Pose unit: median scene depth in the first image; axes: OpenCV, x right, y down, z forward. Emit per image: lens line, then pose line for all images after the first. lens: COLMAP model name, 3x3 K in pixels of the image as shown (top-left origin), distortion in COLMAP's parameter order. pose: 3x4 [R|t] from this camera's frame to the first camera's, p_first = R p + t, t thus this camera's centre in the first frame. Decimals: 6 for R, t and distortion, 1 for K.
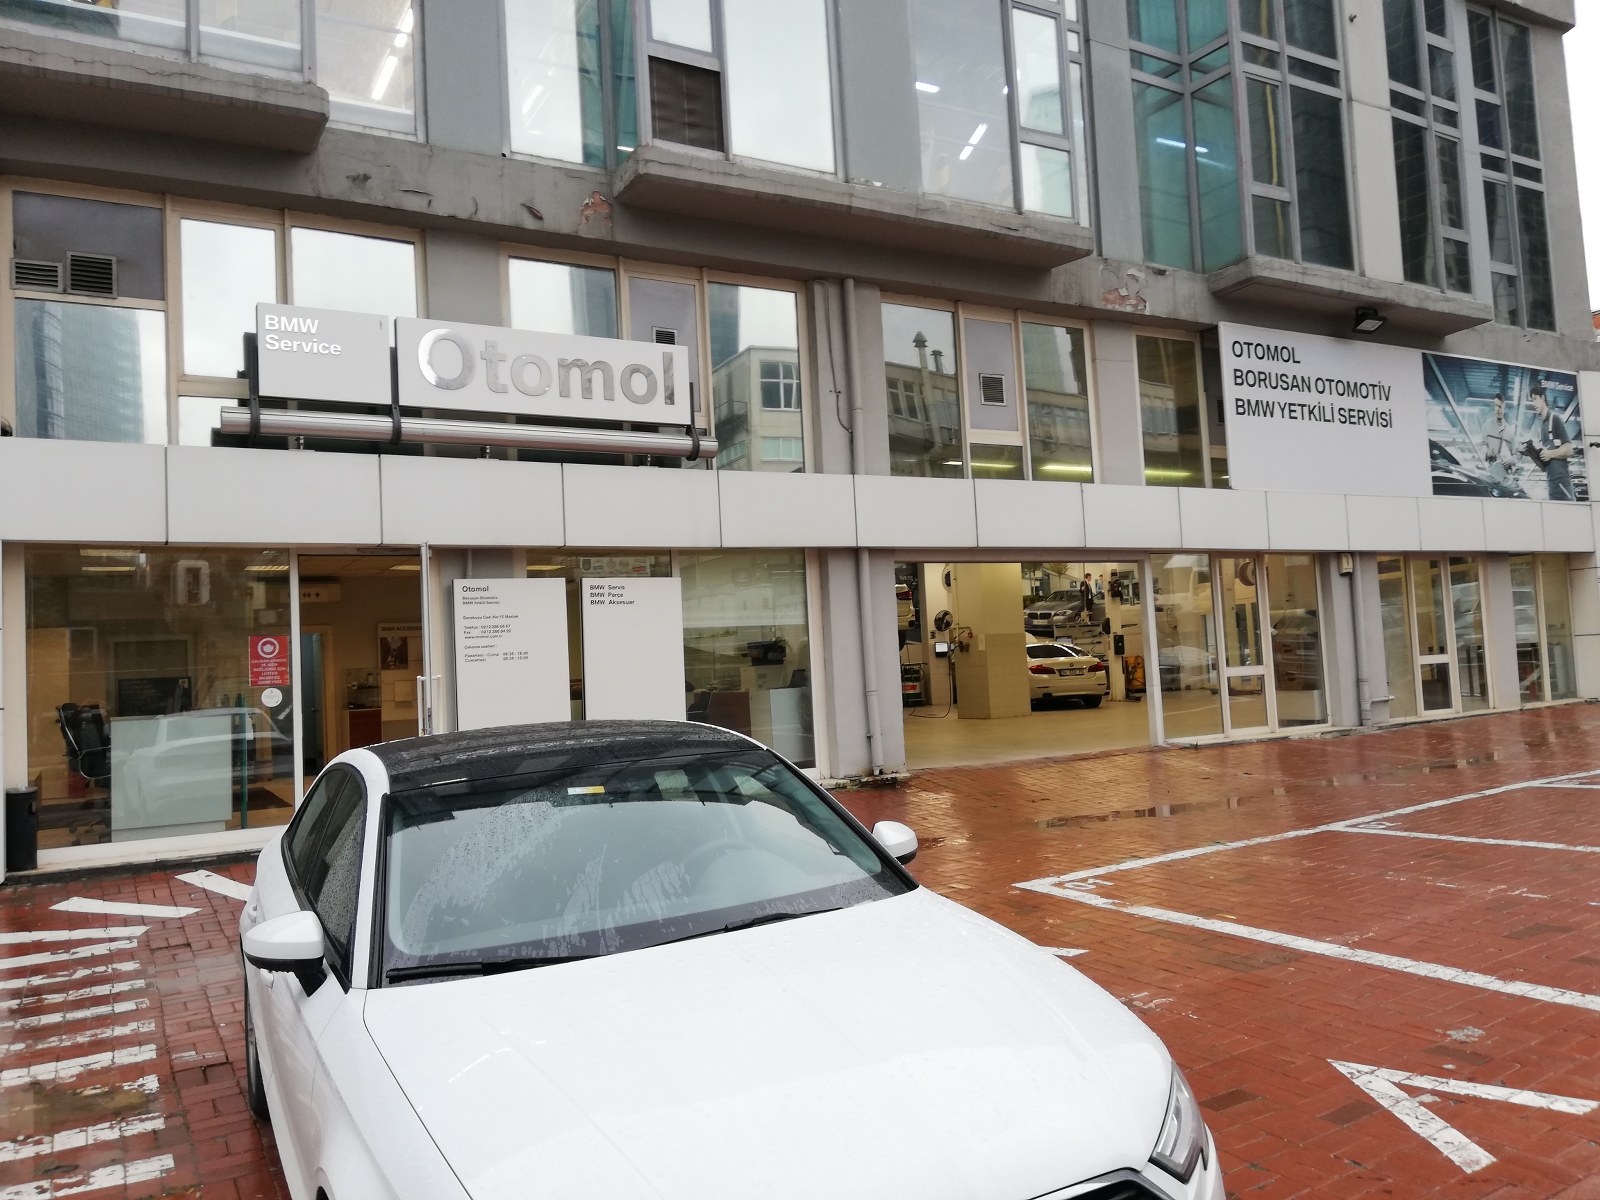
lens RADIAL K [[1196.4, 0, 783.5], [0, 1196.4, 599.6], [0, 0, 1]] dist [0.060137, -0.088609]
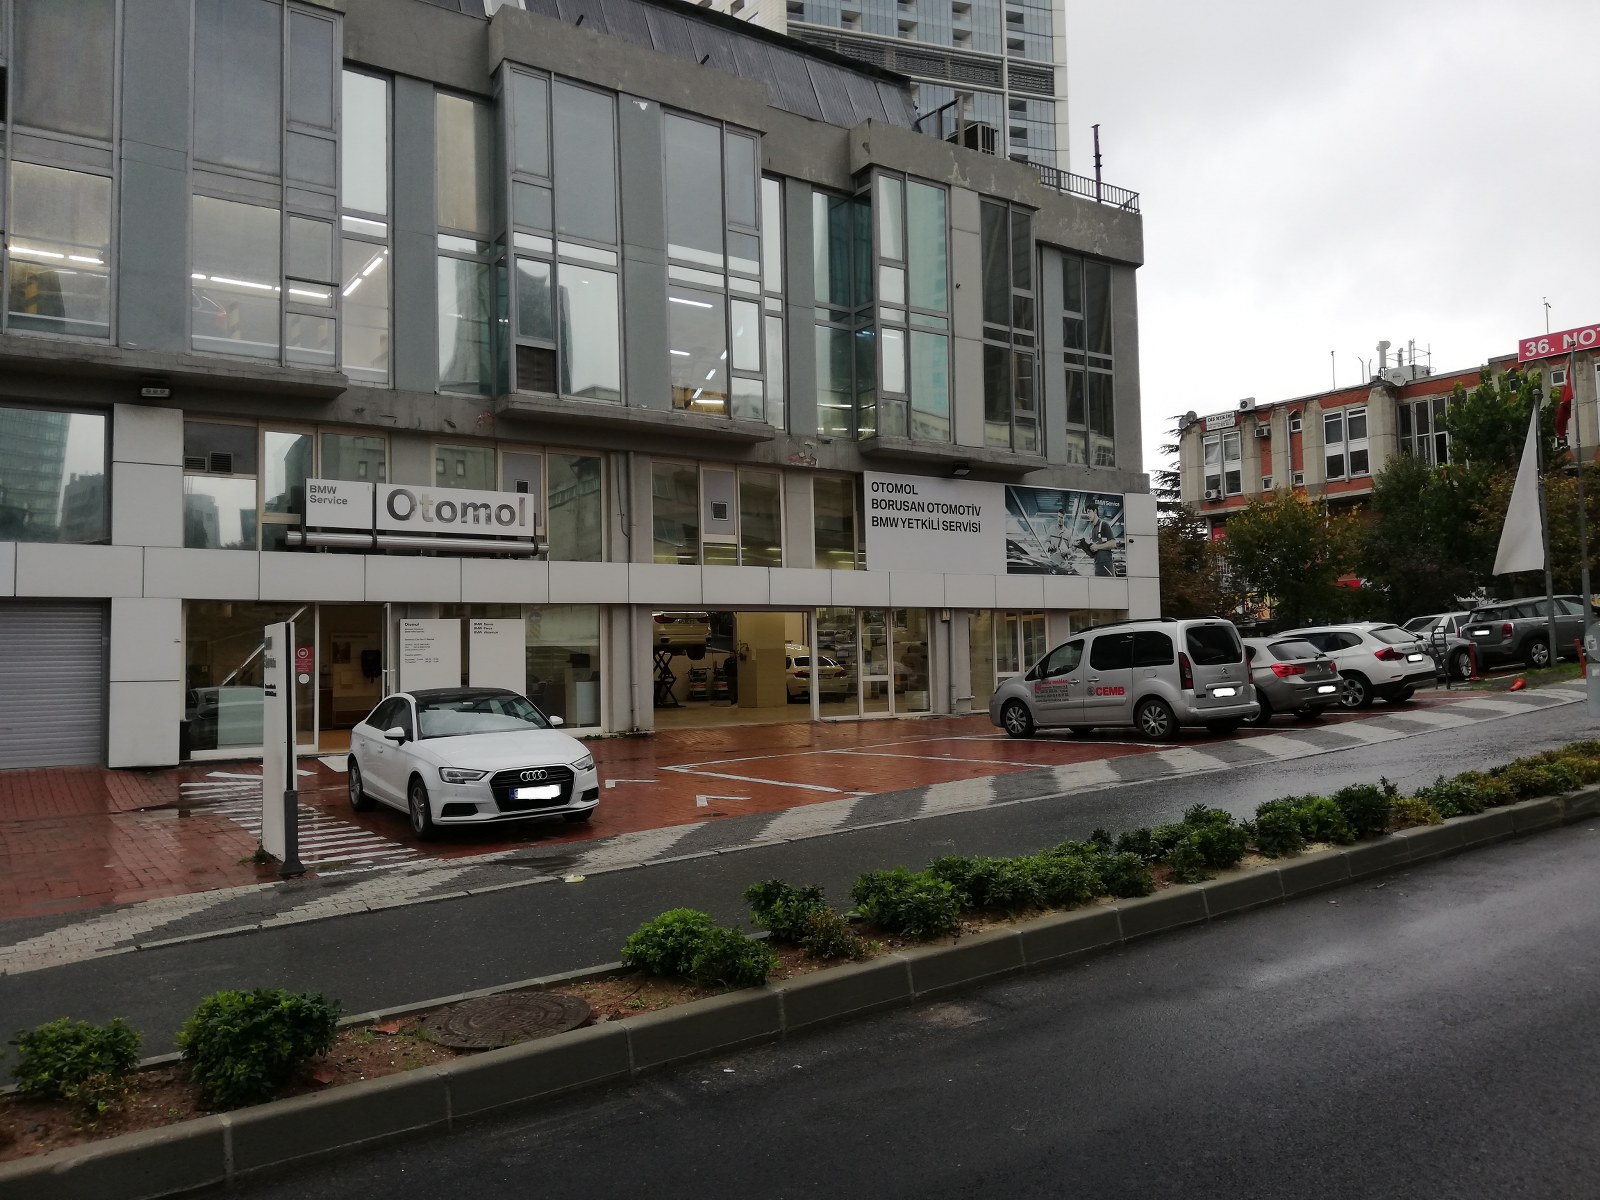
lens RADIAL K [[1196.4, 0, 801.5], [0, 1196.4, 589.8], [0, 0, 1]] dist [0.060137, -0.088609]
pose [[0.994223, 0.033652, 0.101924, 0.113475], [-0.032868, 0.999416, -0.009362, -0.046983], [-0.102180, 0.005958, 0.994748, -0.678259]]
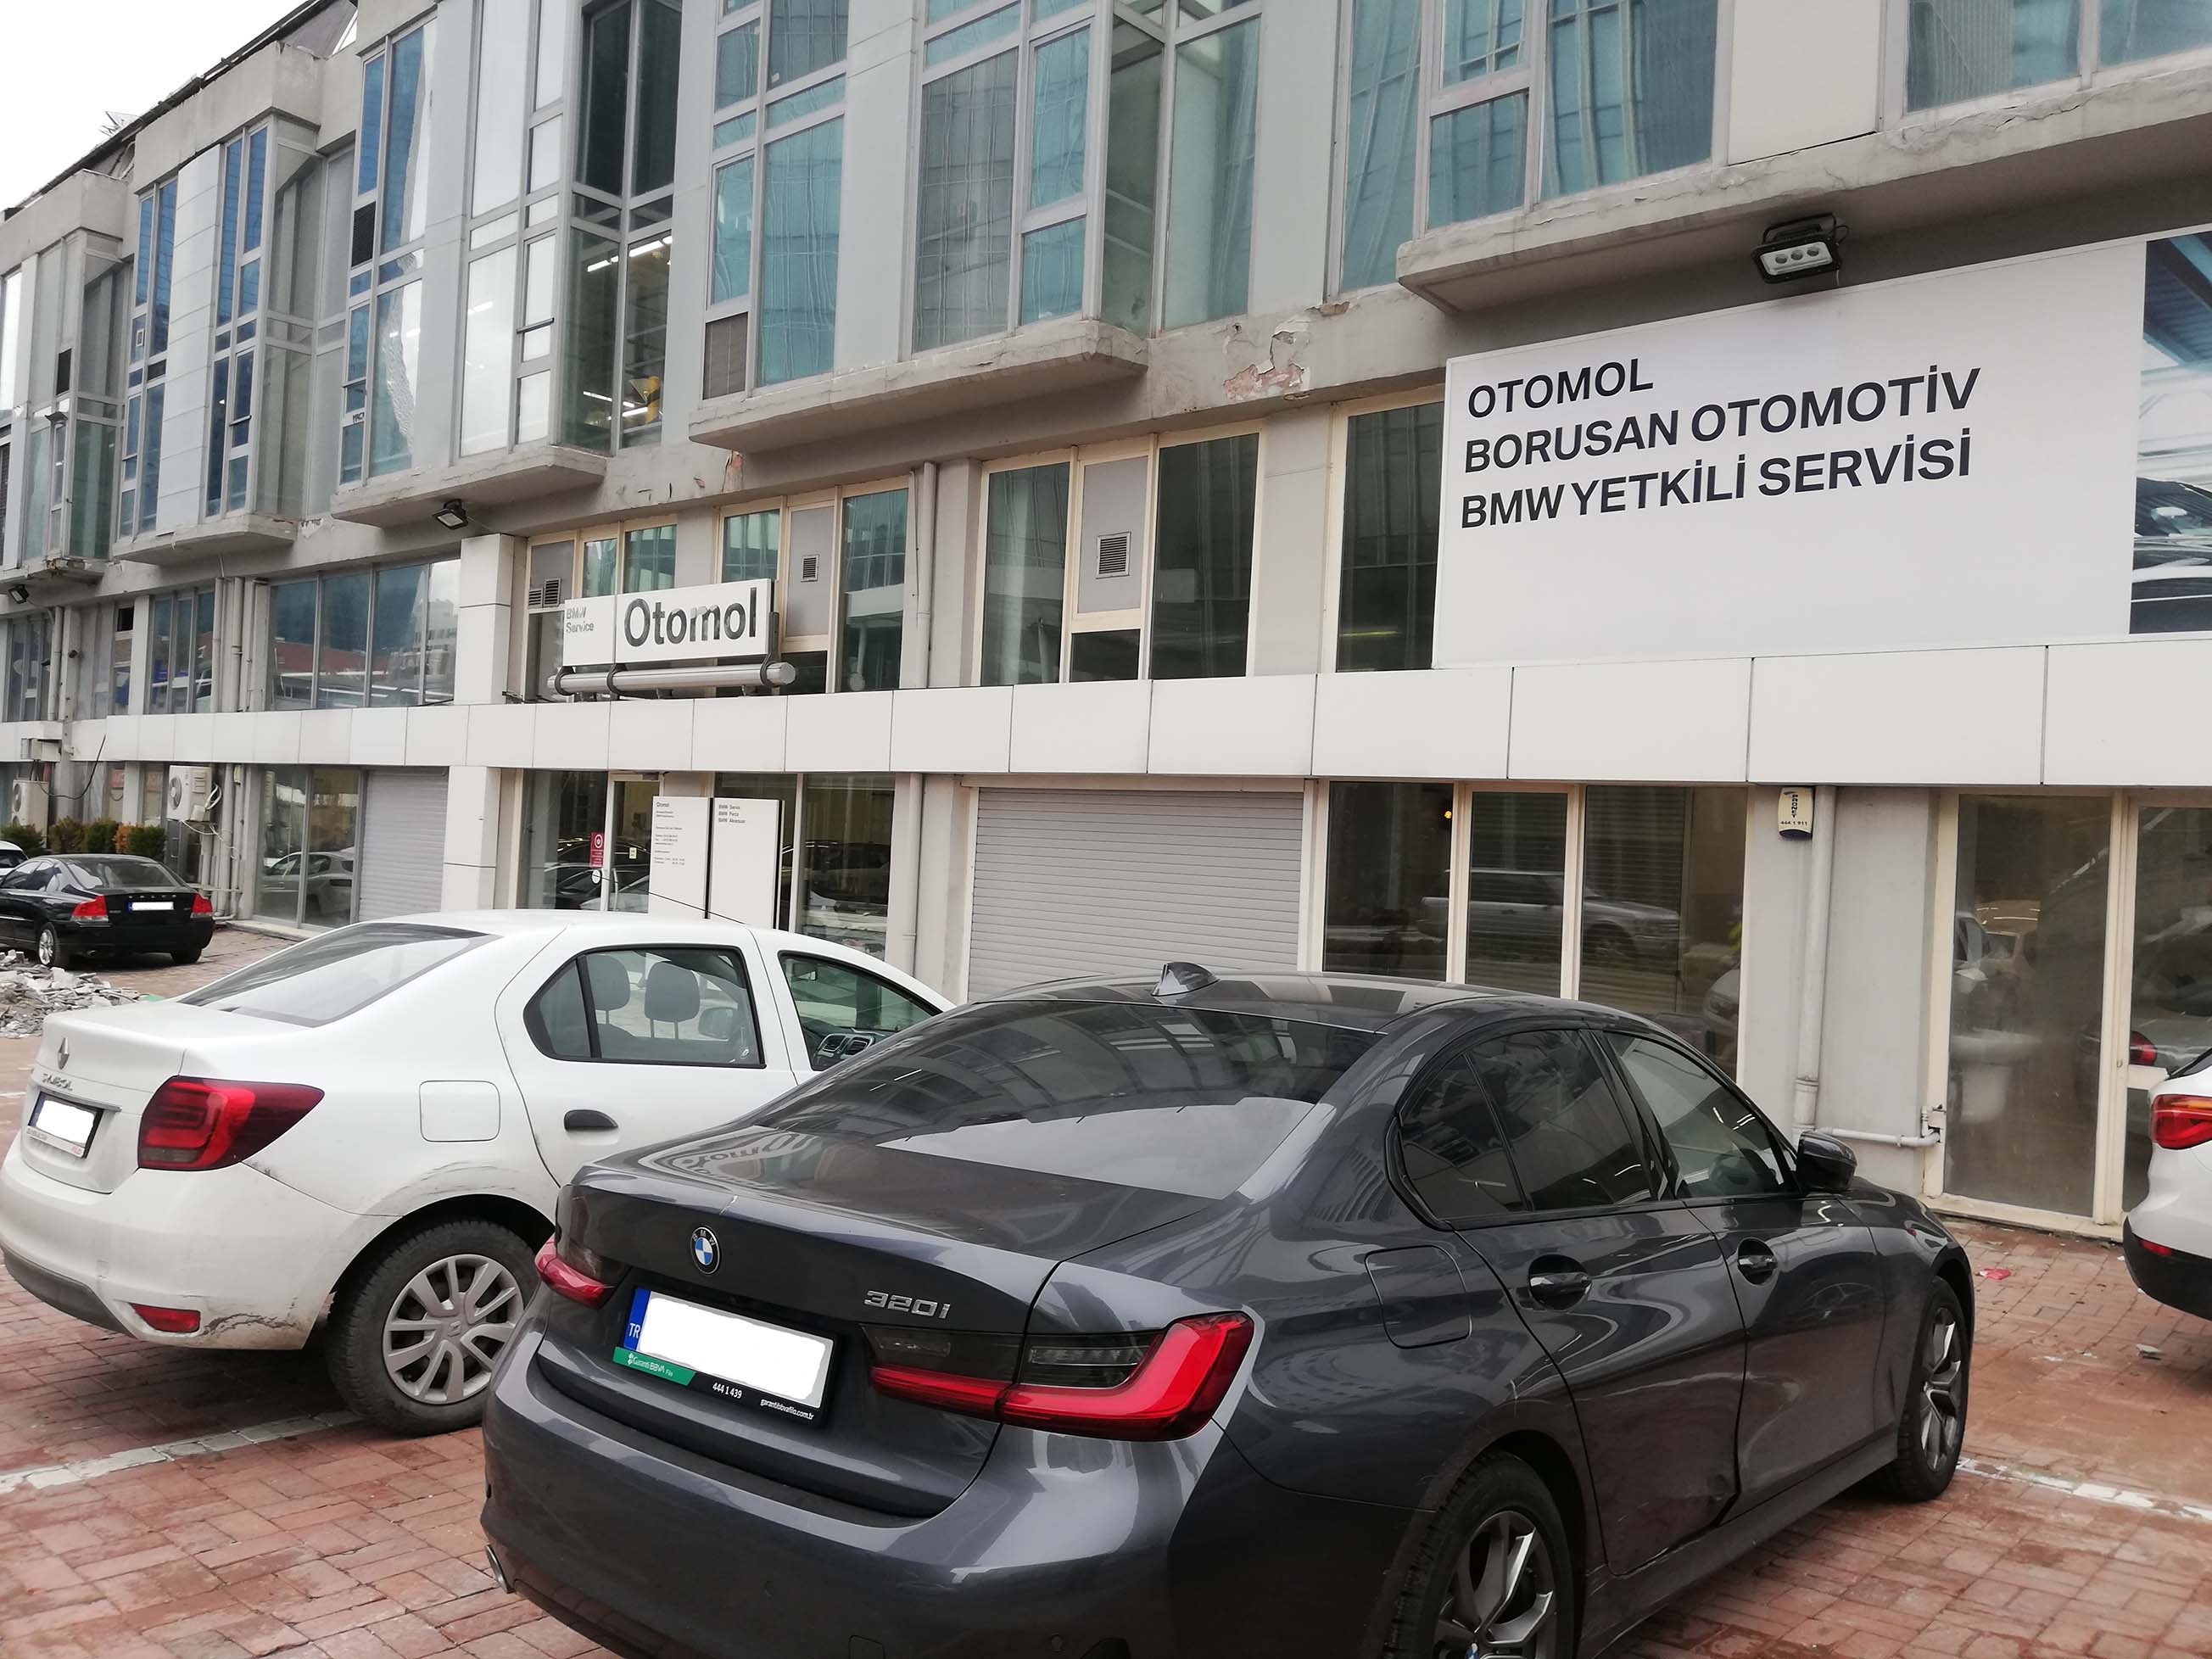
lens RADIAL K [[1654.0, 0, 1104.9], [0, 1654.0, 821.4], [0, 0, 1]] dist [0.060137, -0.088609]
pose [[0.326803, 0.049855, -0.943776, 1.070019], [-0.013172, 0.998751, 0.048198, -0.057726], [0.945001, -0.003320, 0.327052, 0.626503]]
